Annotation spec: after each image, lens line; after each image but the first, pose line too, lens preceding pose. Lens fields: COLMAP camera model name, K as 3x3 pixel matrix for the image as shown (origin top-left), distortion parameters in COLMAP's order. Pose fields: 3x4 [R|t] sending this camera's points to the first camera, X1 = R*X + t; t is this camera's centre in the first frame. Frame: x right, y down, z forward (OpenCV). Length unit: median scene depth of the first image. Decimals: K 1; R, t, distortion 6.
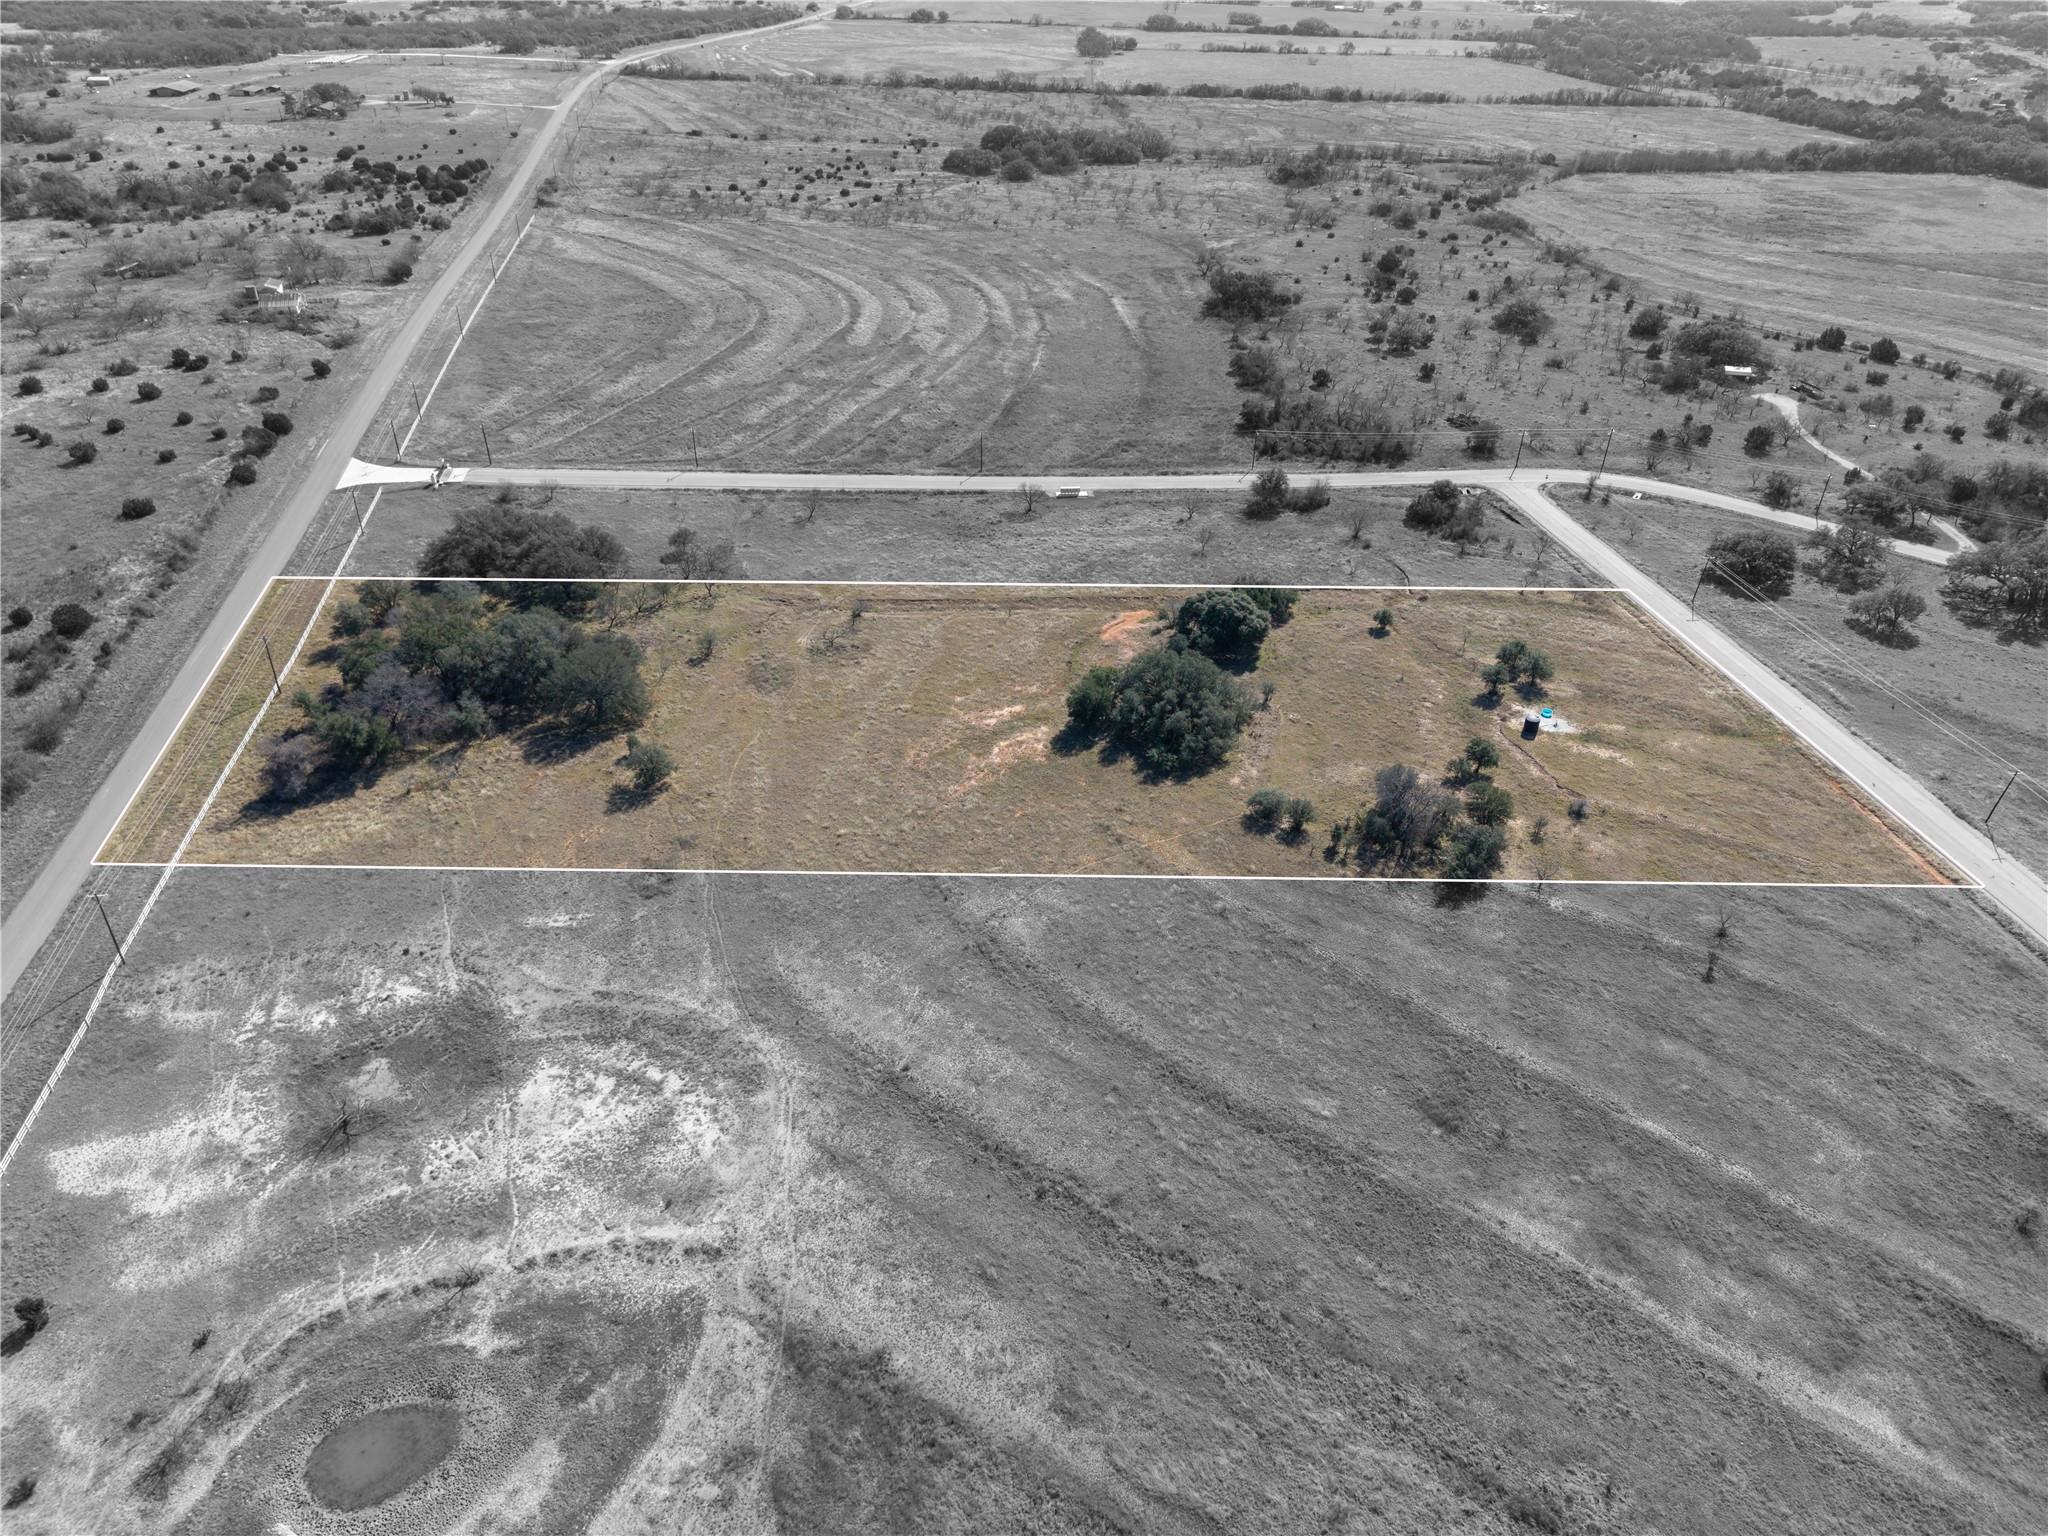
lens RADIAL K [[1358.8, 0, 1020.0], [0, 1358.8, 777.4], [0, 0, 1]] dist [0.039653, -0.028943]
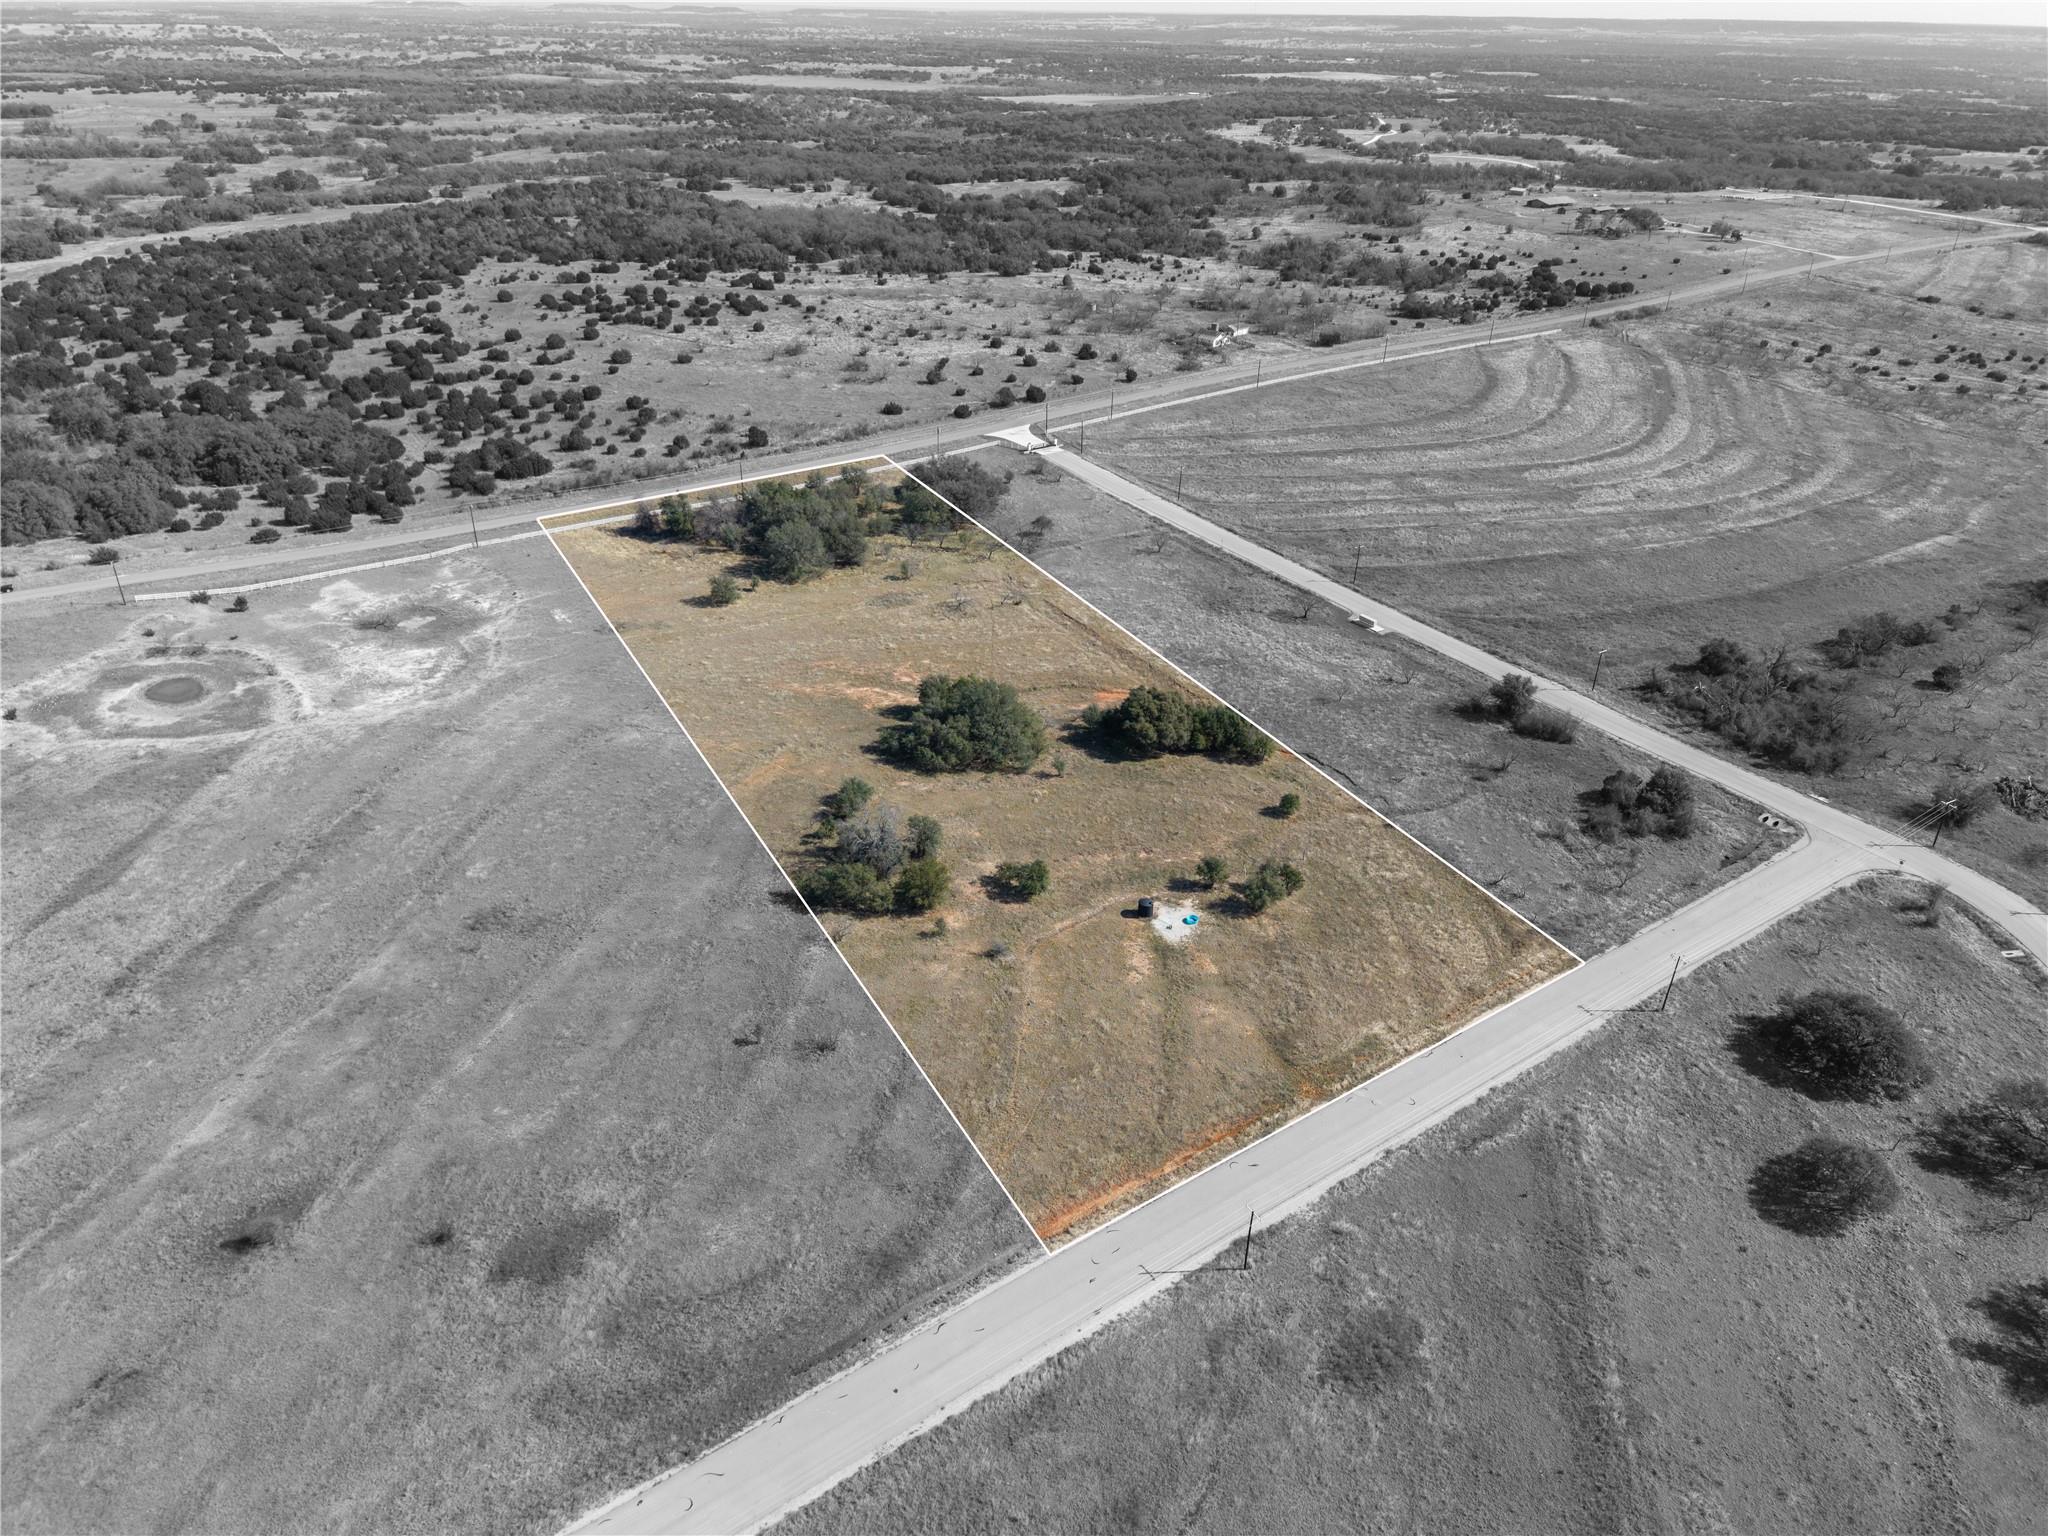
lens RADIAL K [[1358.8, 0, 1023.7], [0, 1358.8, 754.2], [0, 0, 1]] dist [0.039653, -0.028943]
pose [[0.463867, 0.418649, -0.780743, 1.415031], [-0.492934, 0.854241, 0.165190, -0.333082], [0.736100, 0.308228, 0.602621, 0.520845]]
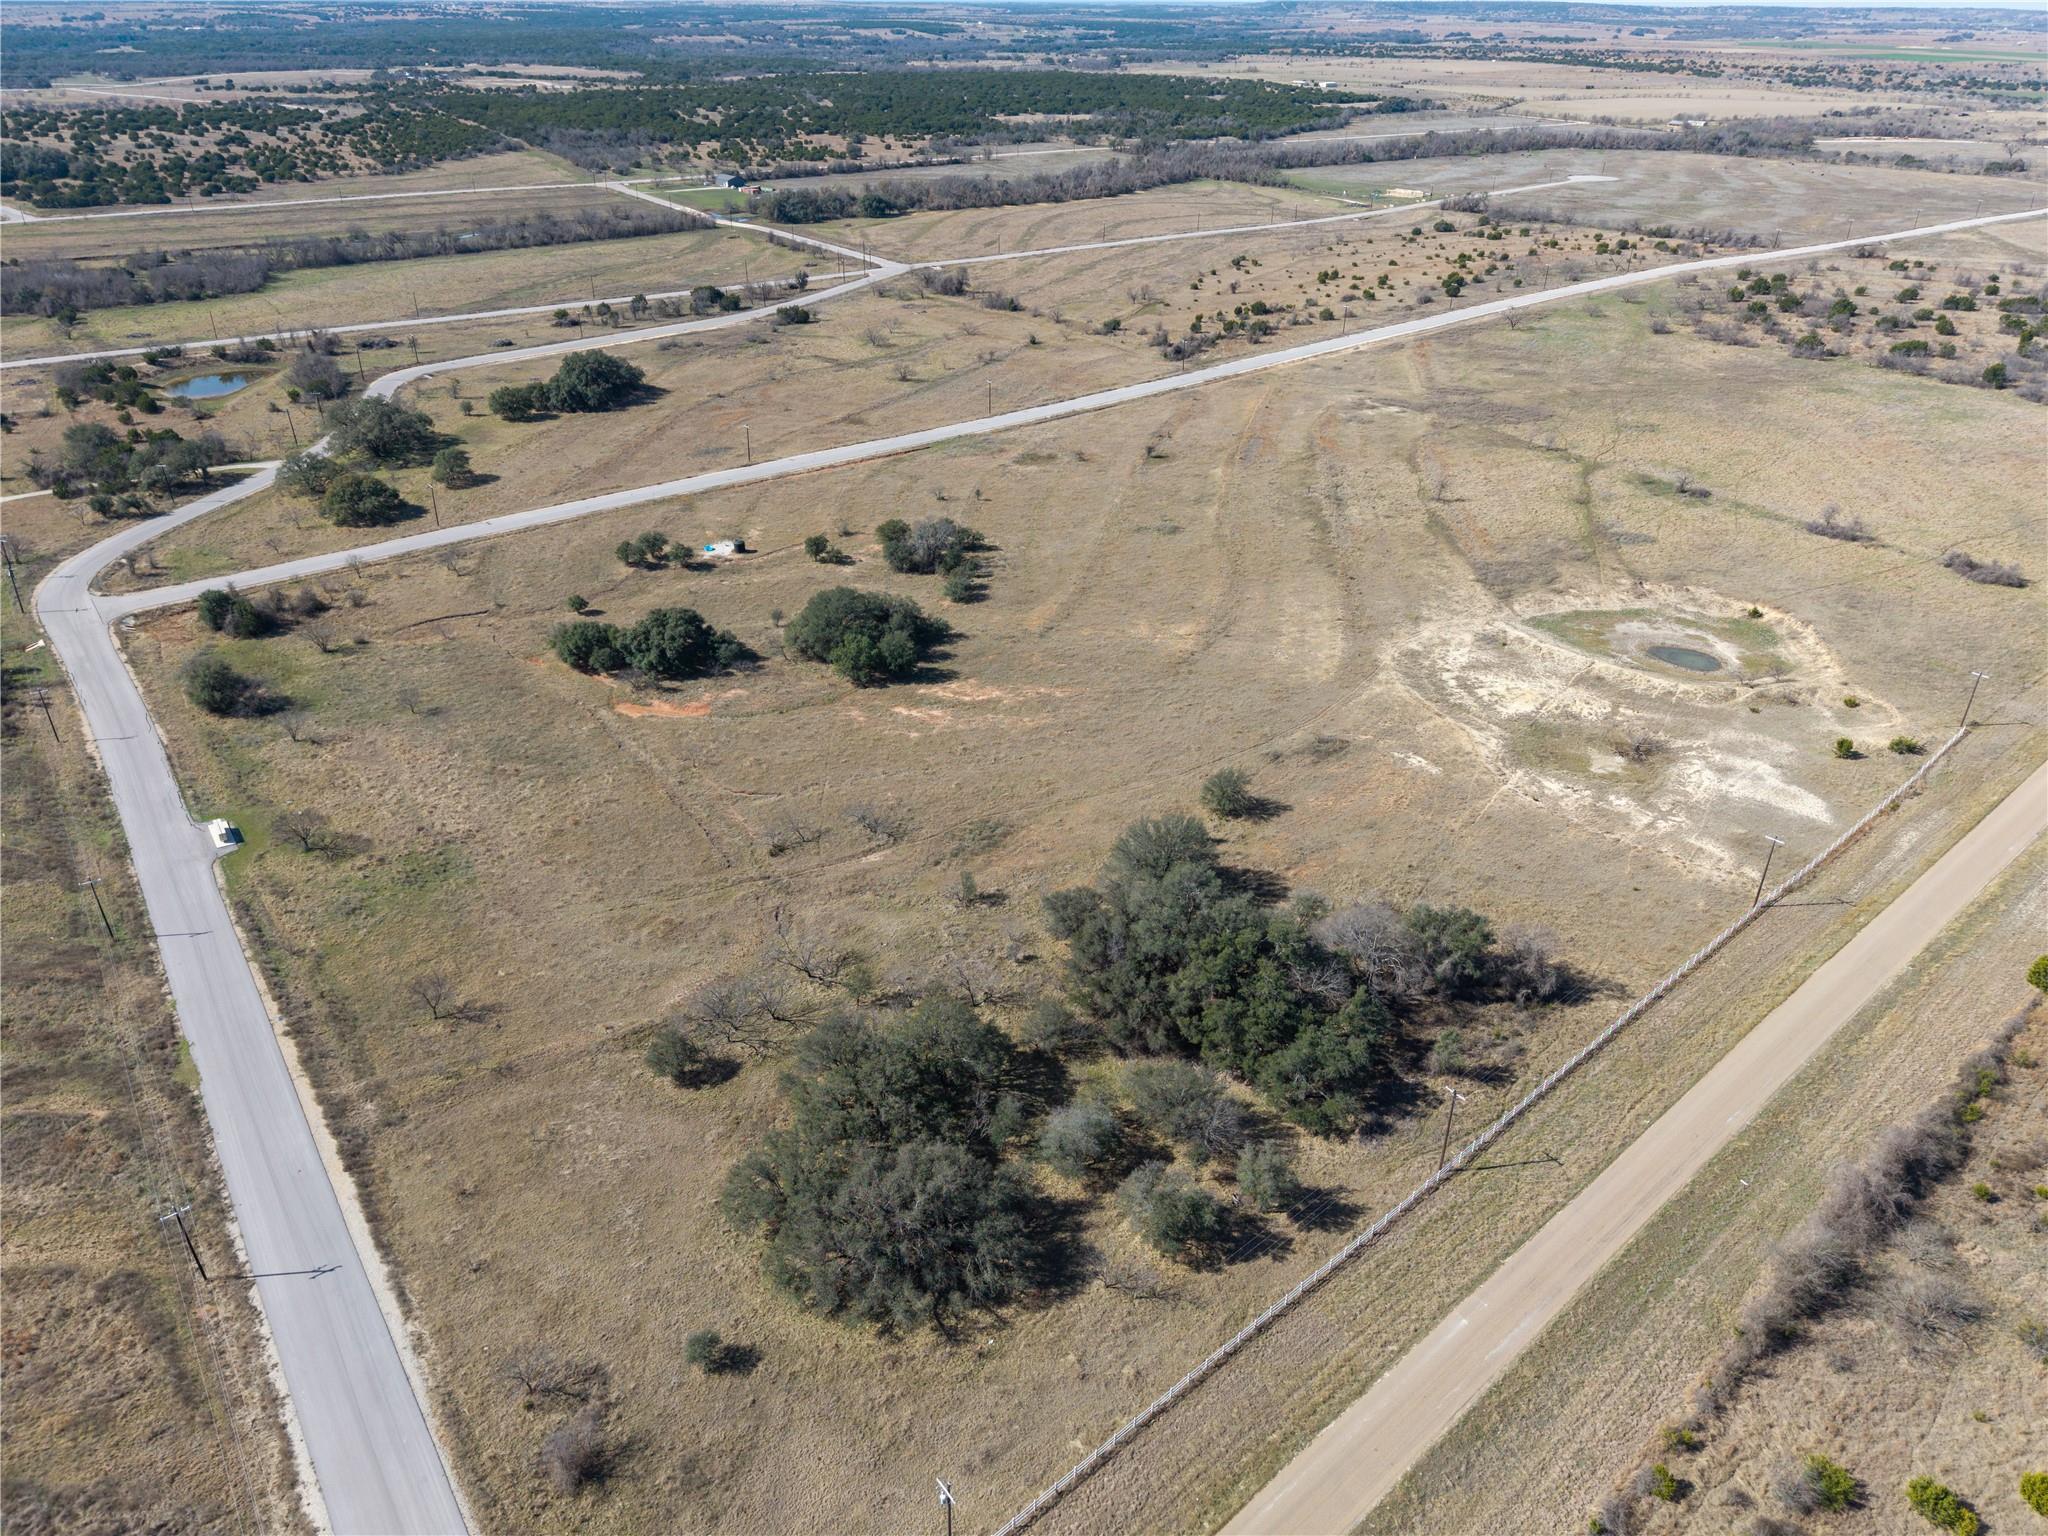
lens RADIAL K [[1358.8, 0, 1015.4], [0, 1358.8, 762.4], [0, 0, 1]] dist [0.039653, -0.028943]
pose [[-0.508052, -0.441523, 0.739554, -1.156153], [0.451999, 0.594230, 0.665273, -0.941870], [-0.733199, 0.672271, -0.102332, 1.531531]]
